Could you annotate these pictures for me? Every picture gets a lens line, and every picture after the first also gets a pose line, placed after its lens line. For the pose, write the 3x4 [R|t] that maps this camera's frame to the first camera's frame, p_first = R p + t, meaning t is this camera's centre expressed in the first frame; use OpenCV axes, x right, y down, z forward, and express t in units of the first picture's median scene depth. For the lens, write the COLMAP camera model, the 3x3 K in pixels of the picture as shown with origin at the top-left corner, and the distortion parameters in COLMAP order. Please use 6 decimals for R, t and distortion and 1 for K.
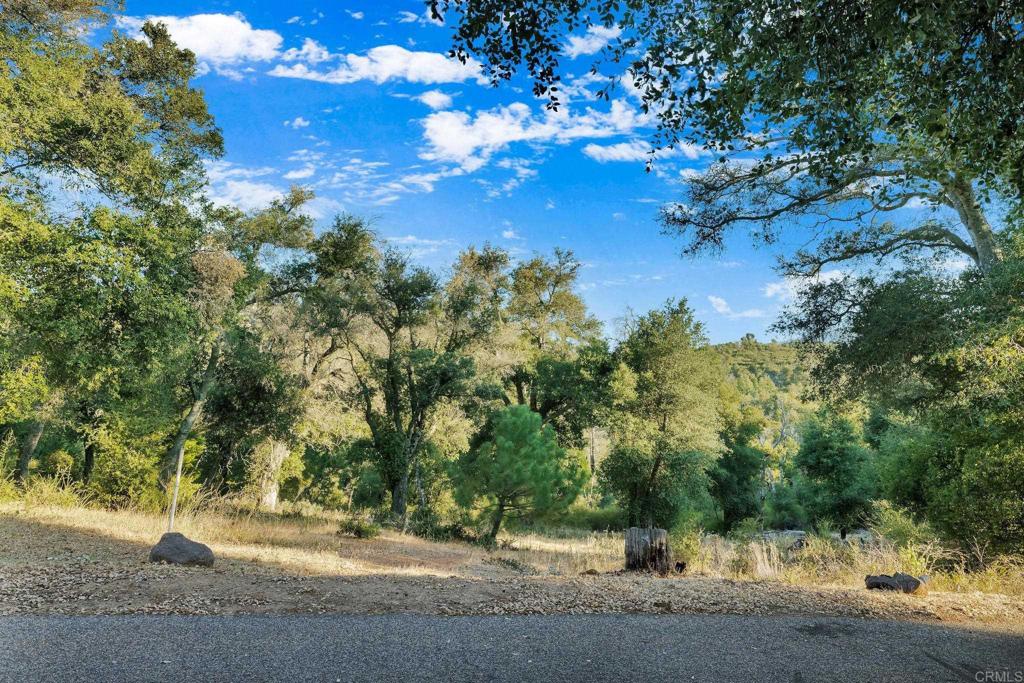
lens RADIAL K [[596.1, 0, 513.2], [0, 596.1, 335.1], [0, 0, 1]] dist [-0.000124, -0.002353]
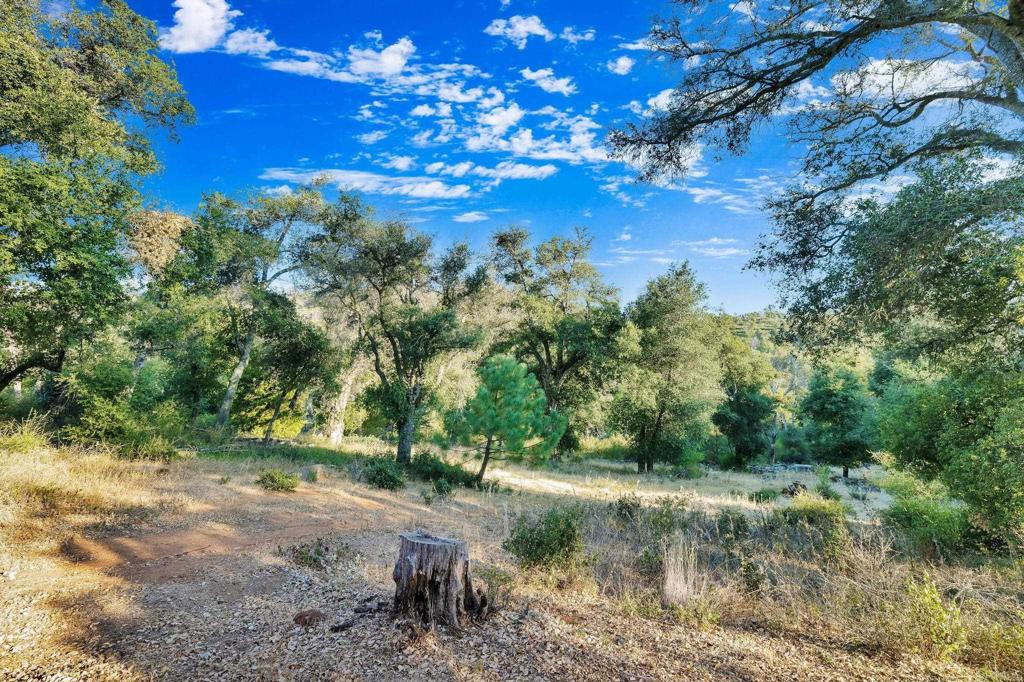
lens RADIAL K [[434.2, 0, 517.3], [0, 434.2, 339.1], [0, 0, 1]] dist [0.001210, 0.000241]
pose [[0.988094, -0.016412, -0.152973, 0.097831], [0.025789, 0.997894, 0.059516, 0.026571], [0.151674, -0.062753, 0.986437, 0.153830]]
